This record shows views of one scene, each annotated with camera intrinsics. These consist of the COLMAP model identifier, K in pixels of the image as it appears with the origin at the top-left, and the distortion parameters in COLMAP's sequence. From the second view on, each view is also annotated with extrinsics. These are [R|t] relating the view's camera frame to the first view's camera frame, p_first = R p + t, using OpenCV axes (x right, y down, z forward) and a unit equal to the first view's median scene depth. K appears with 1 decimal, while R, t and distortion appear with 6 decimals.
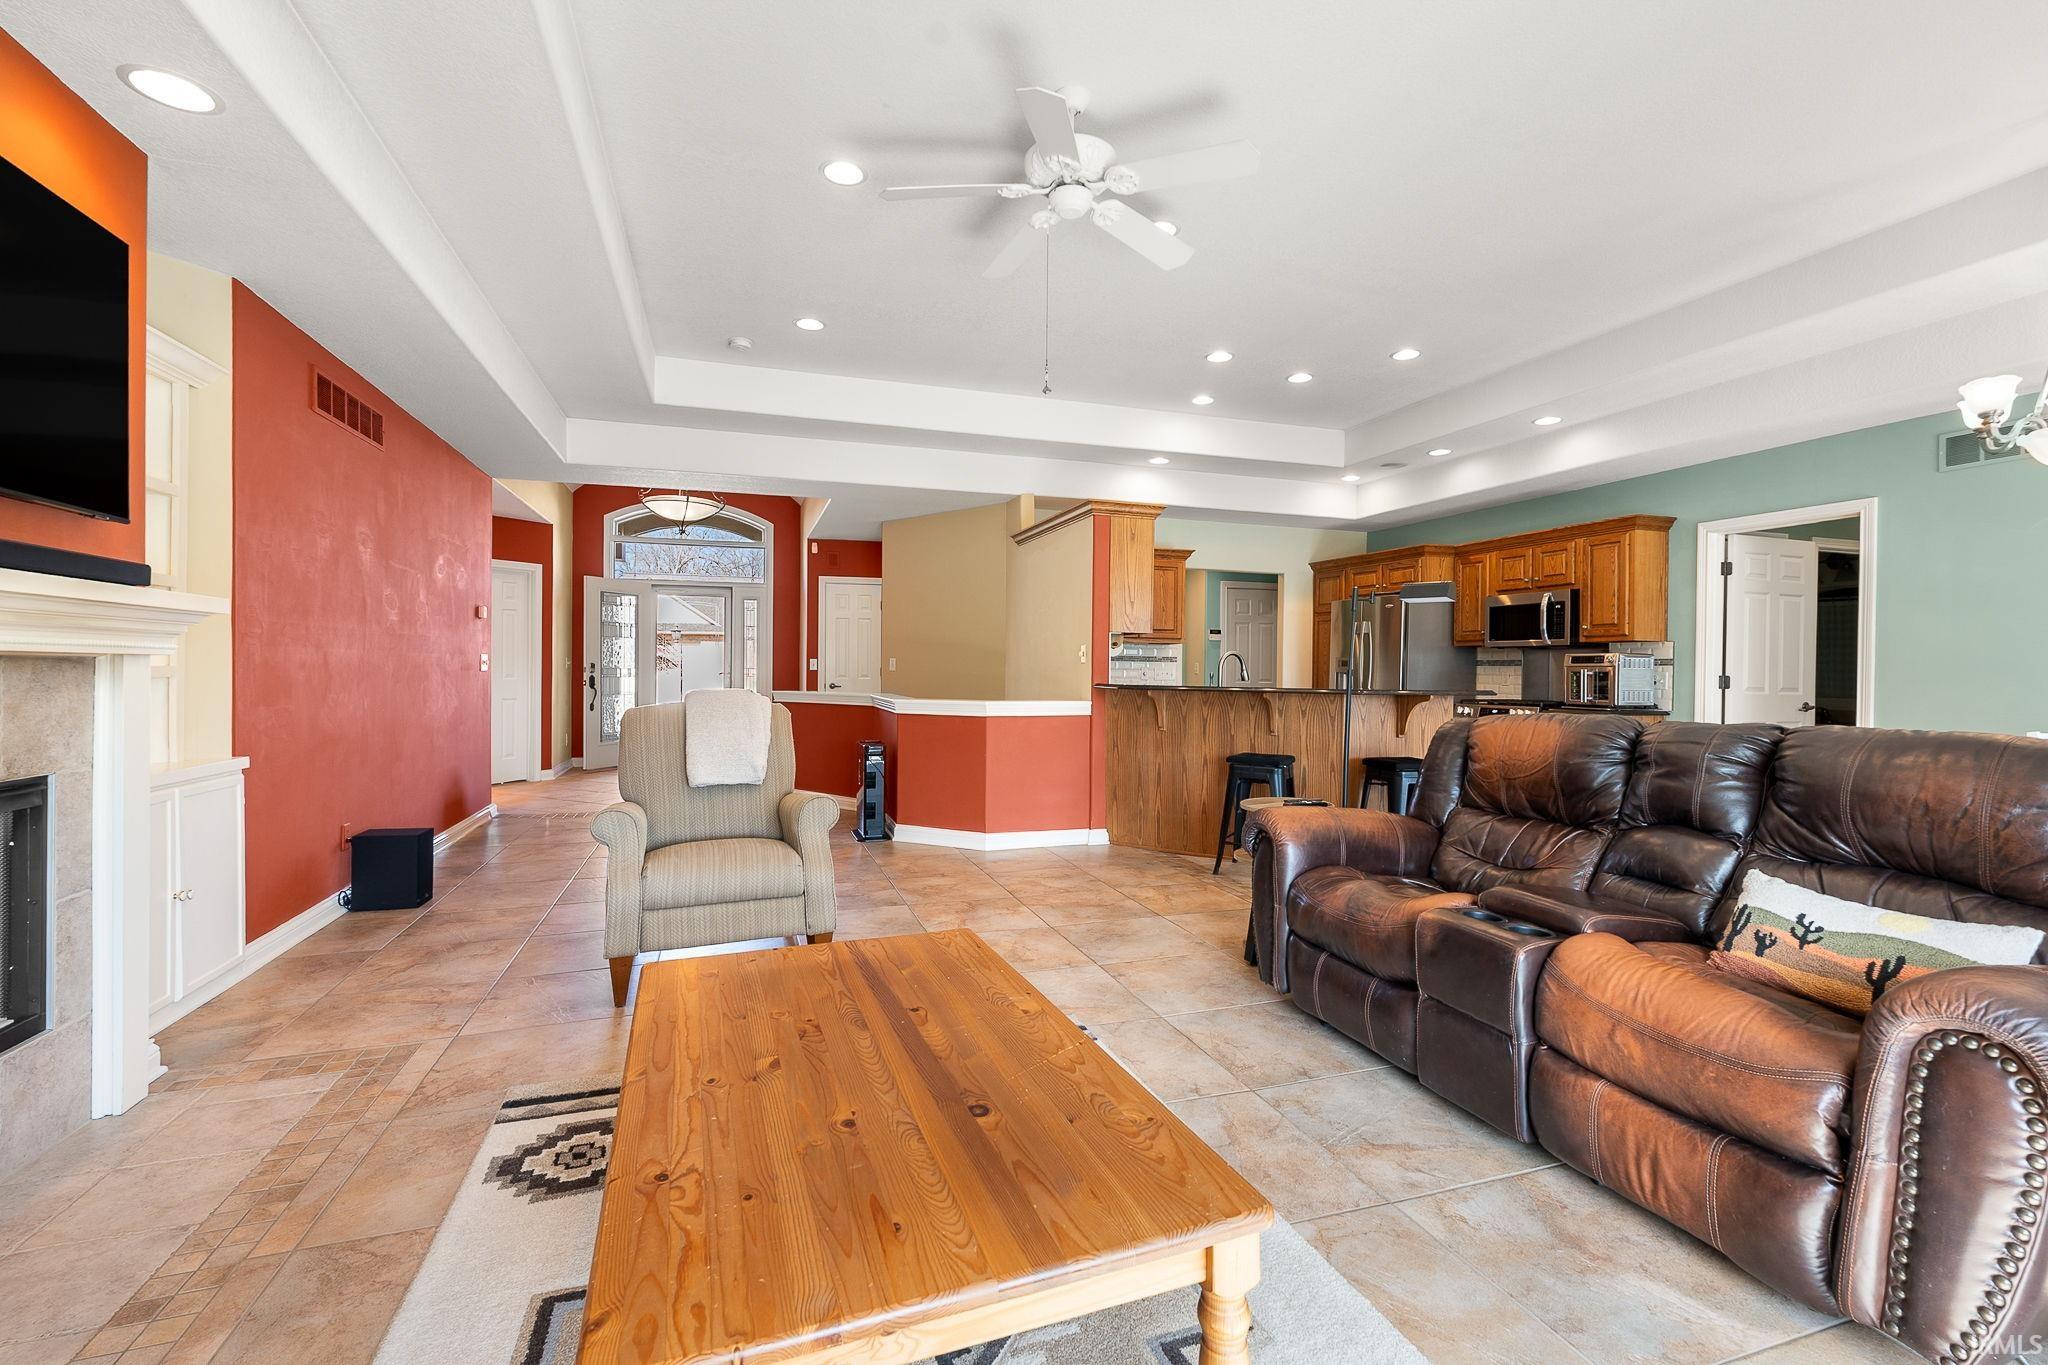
lens RADIAL K [[897.7, 0, 1034.4], [0, 897.7, 669.2], [0, 0, 1]] dist [-0.001677, -0.001119]
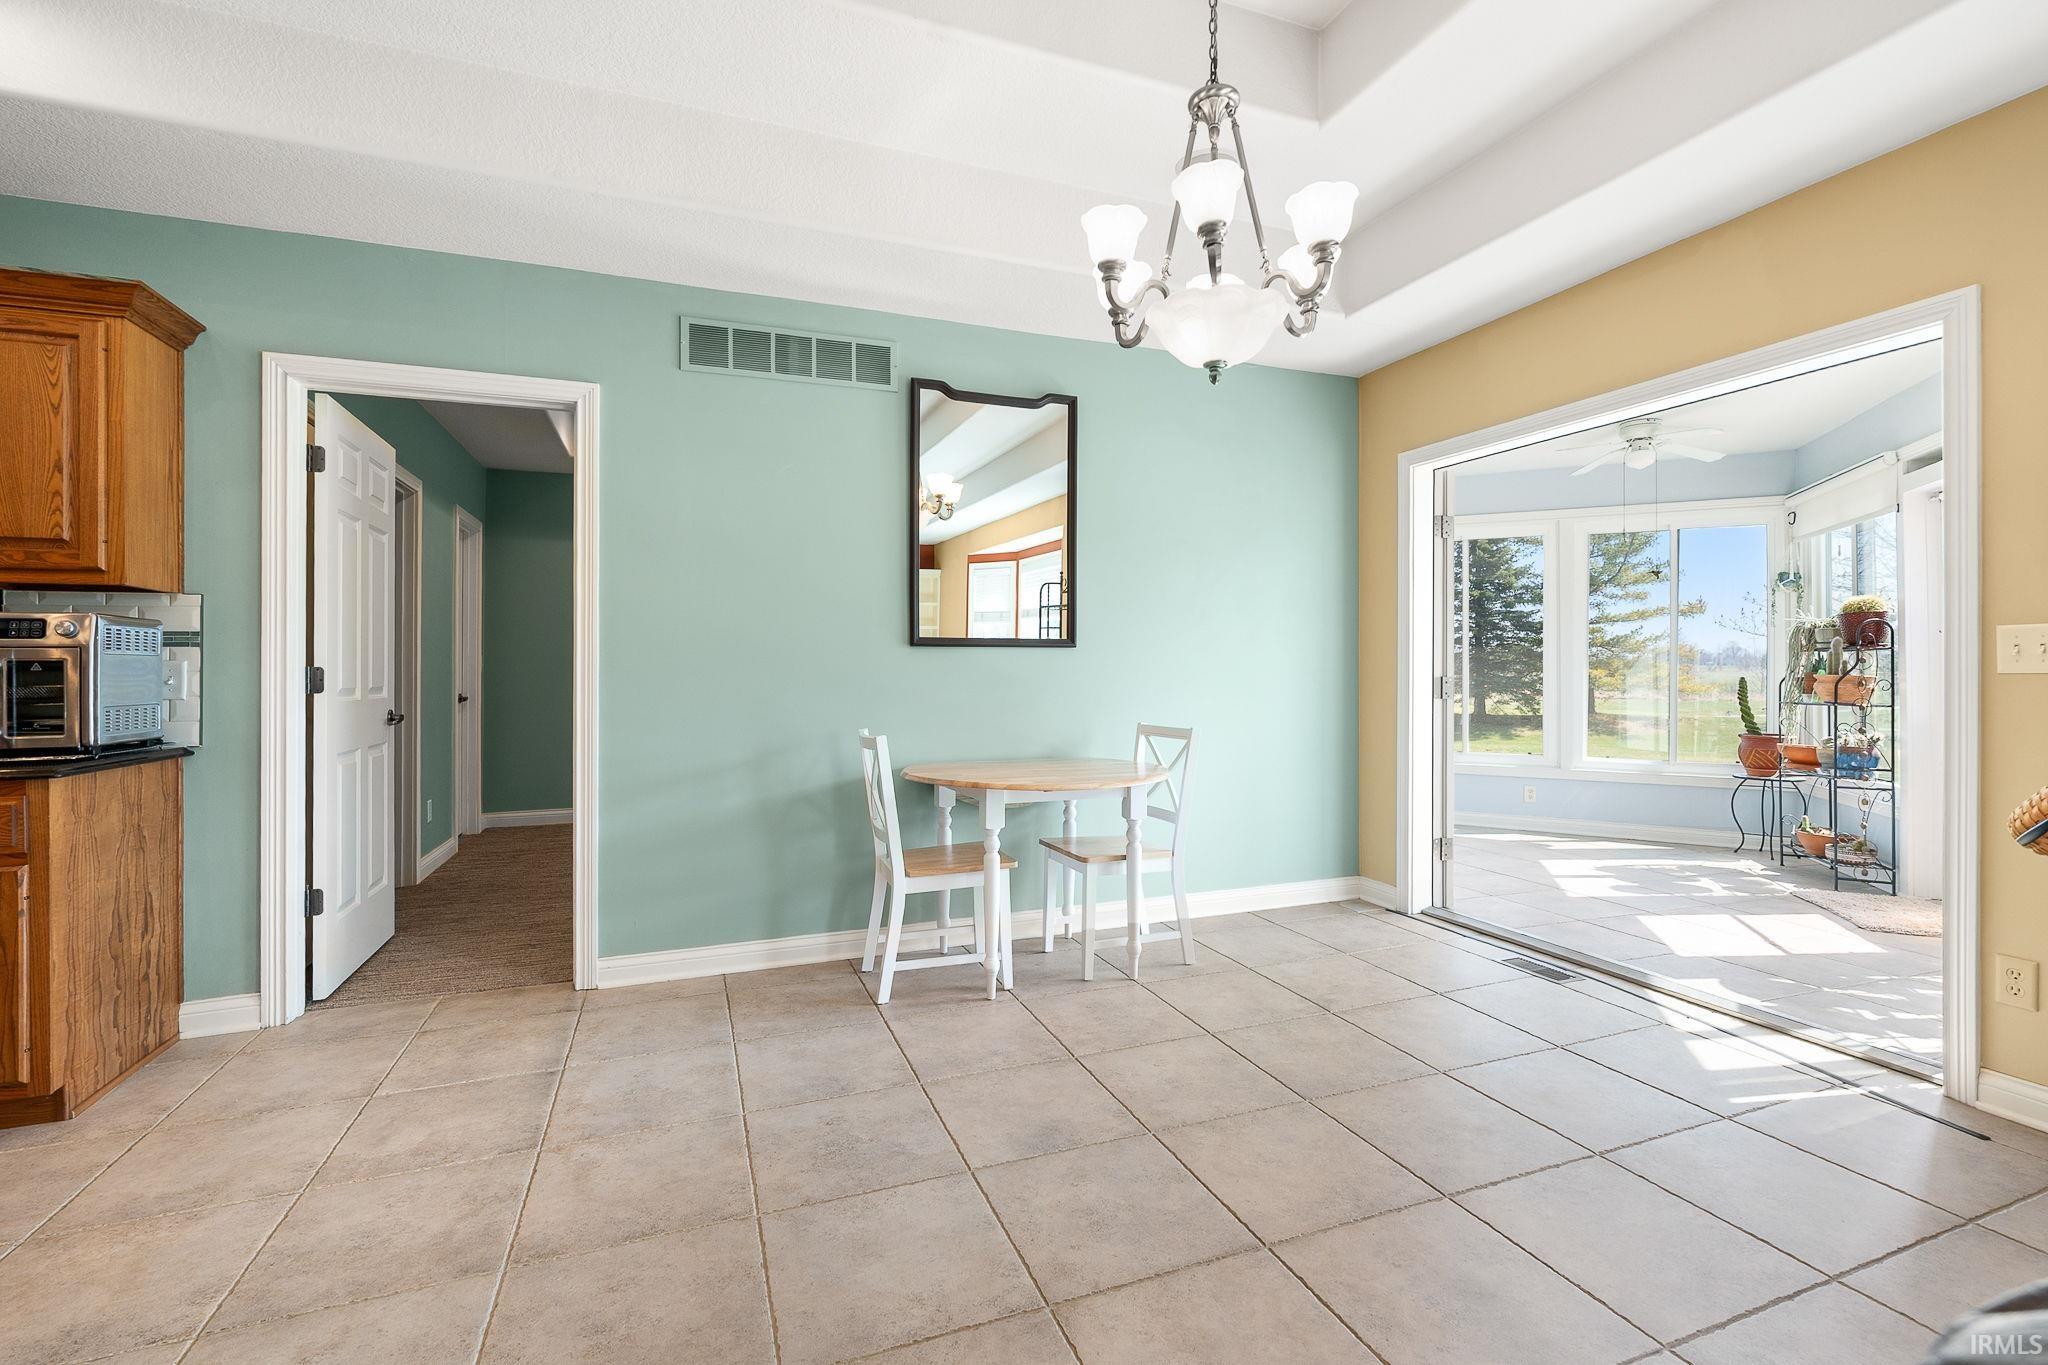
lens RADIAL K [[897.7, 0, 1013.1], [0, 897.7, 673.5], [0, 0, 1]] dist [-0.001677, -0.001119]
pose [[-0.030964, -0.017675, 0.999364, 0.237385], [0.001175, 0.999842, 0.017720, 0.001985], [-0.999520, 0.001722, -0.030938, 0.593138]]
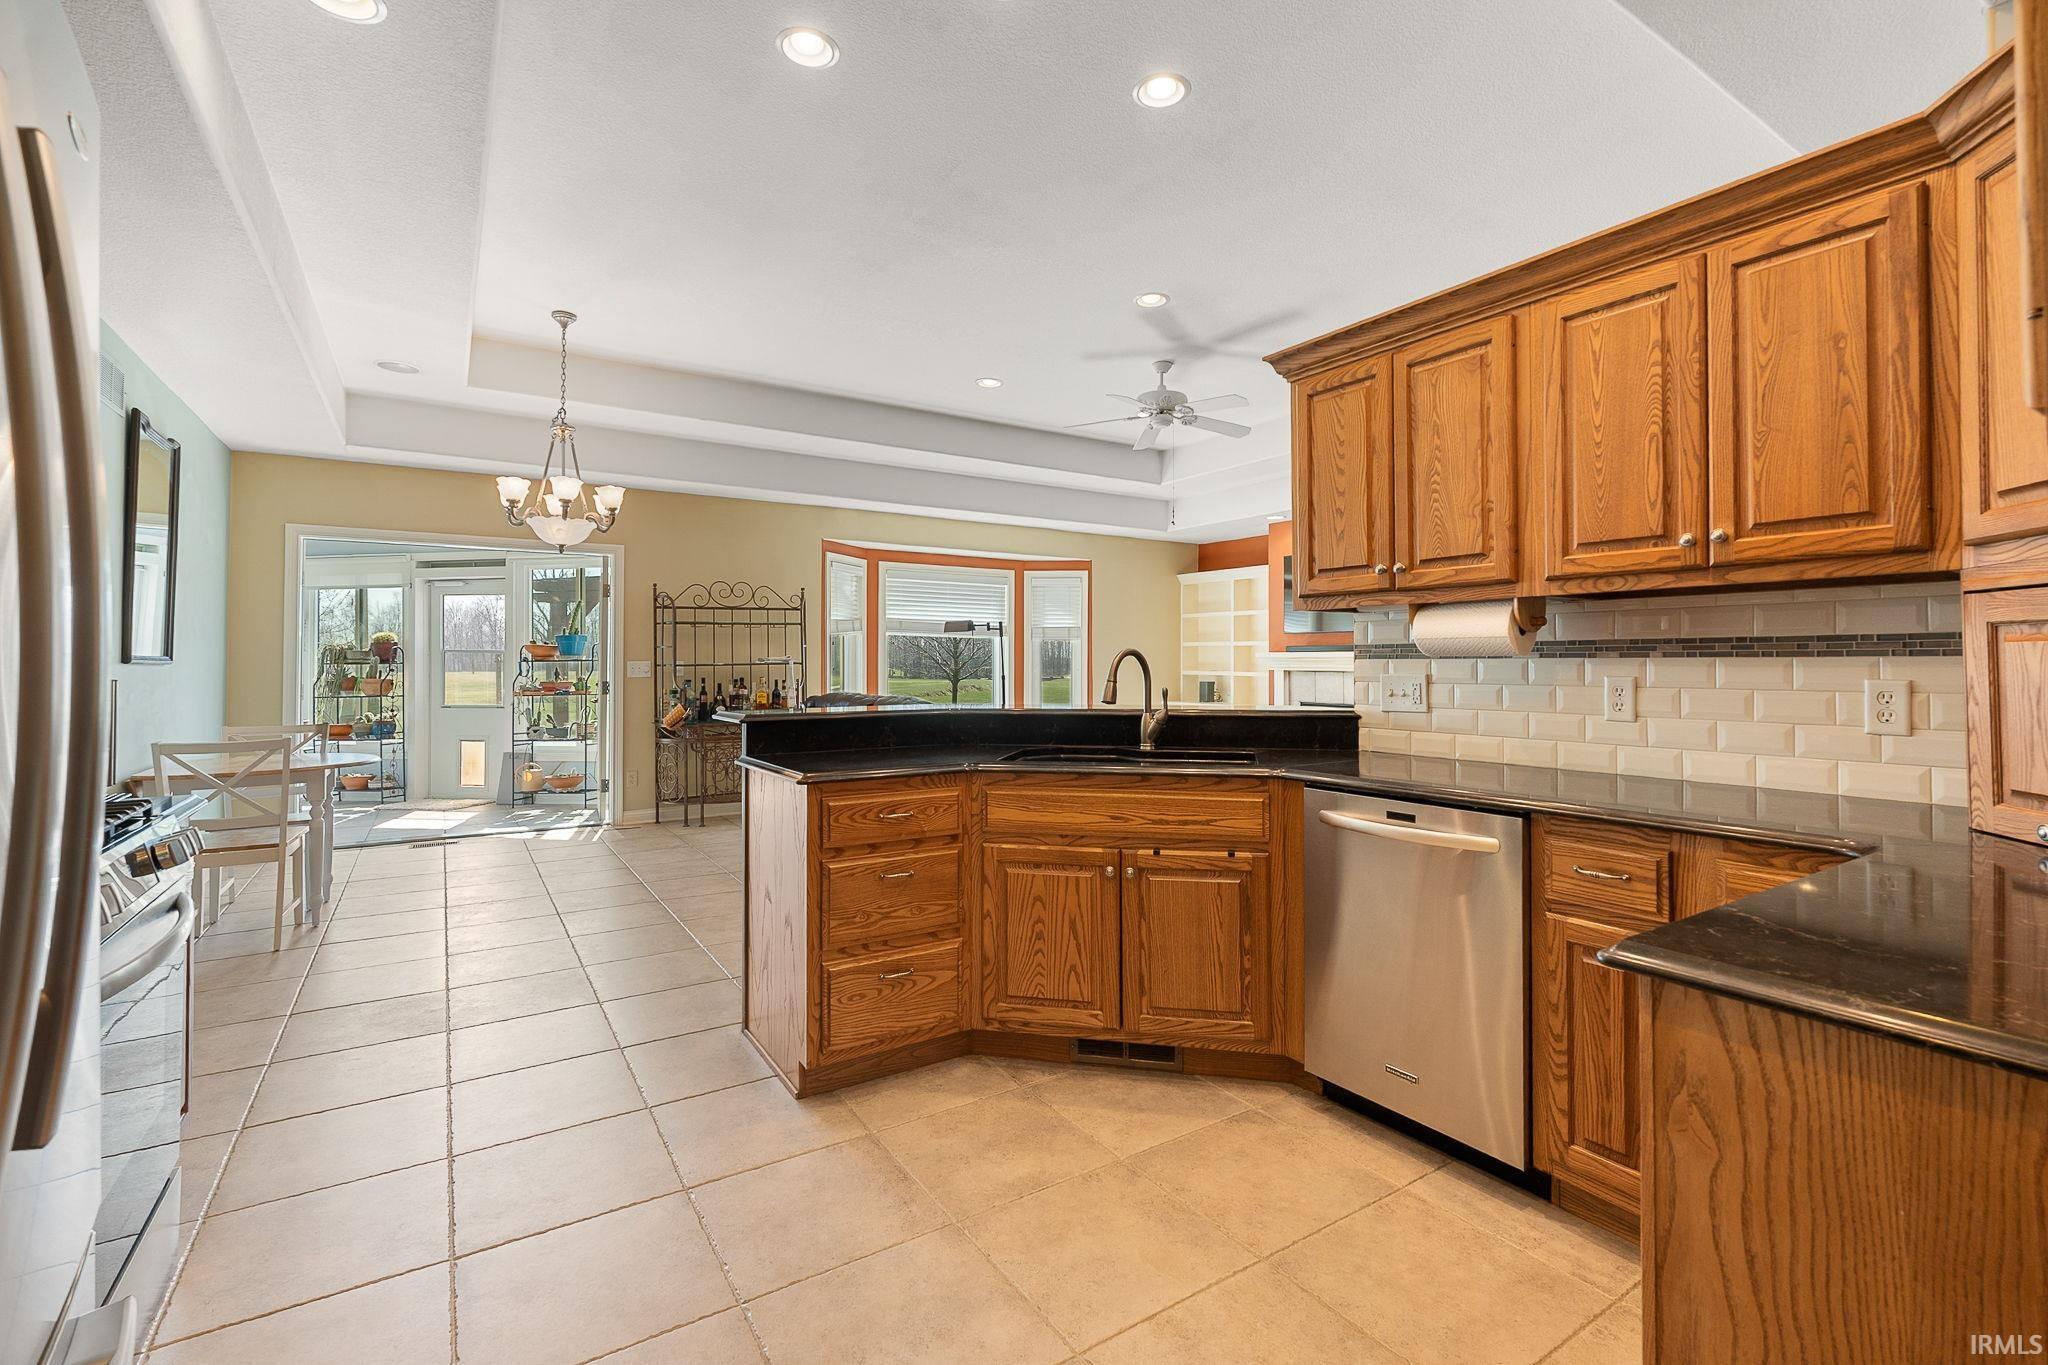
lens RADIAL K [[897.7, 0, 1029.9], [0, 897.7, 643.6], [0, 0, 1]] dist [-0.001677, -0.001119]
pose [[-0.970393, -0.014215, -0.241113, 0.379814], [-0.008421, 0.999651, -0.025042, -0.009515], [0.241385, -0.022270, -0.970174, 1.384843]]
